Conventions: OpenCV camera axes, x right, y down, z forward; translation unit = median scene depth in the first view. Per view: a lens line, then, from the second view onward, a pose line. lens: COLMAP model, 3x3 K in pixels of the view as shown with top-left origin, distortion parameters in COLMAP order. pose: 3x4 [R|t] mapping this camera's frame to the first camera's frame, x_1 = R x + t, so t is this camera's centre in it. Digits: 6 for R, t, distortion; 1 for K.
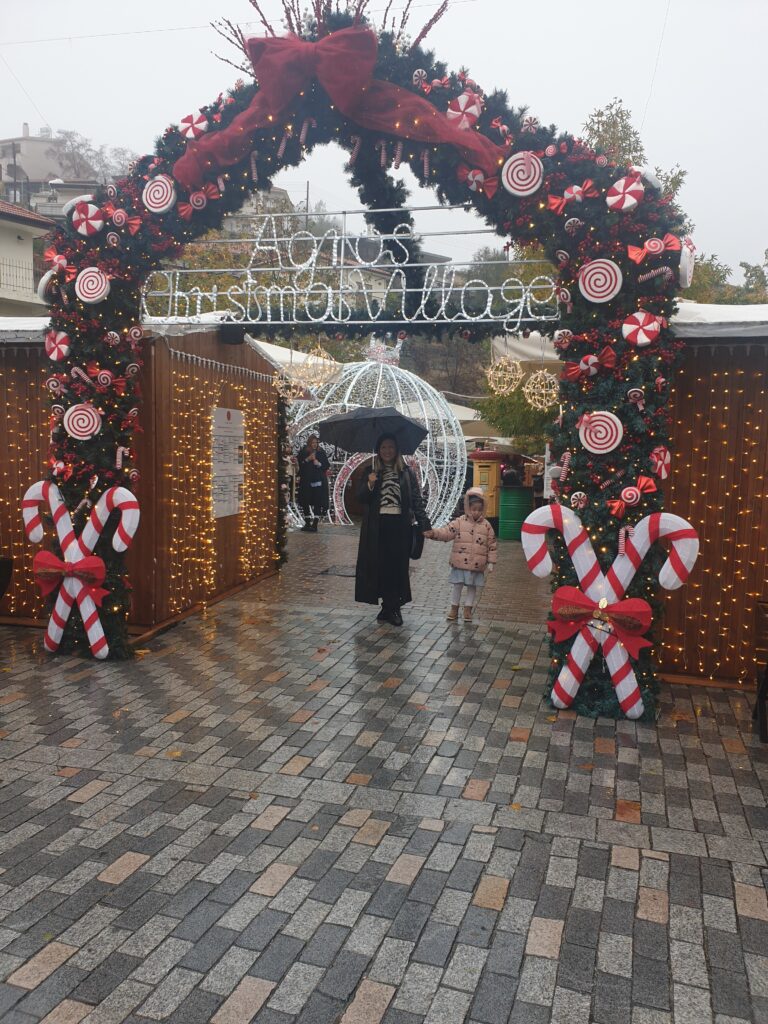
lens RADIAL K [[752.3, 0, 386.7], [0, 752.3, 506.9], [0, 0, 1]] dist [-0.015402, 0.030608]
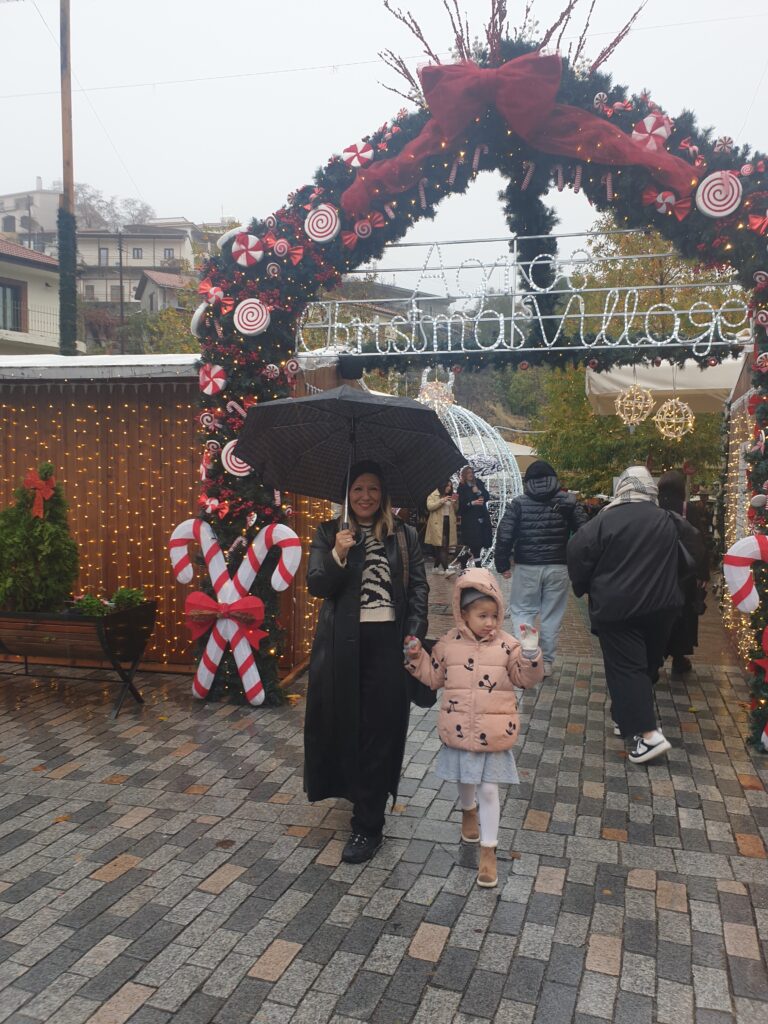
lens RADIAL K [[752.3, 0, 386.7], [0, 752.3, 506.9], [0, 0, 1]] dist [-0.015402, 0.030608]
pose [[0.999868, -0.015085, -0.006043, -0.219189], [0.014753, 0.998557, -0.051638, 0.003558], [0.006814, 0.051542, 0.998648, 0.042629]]
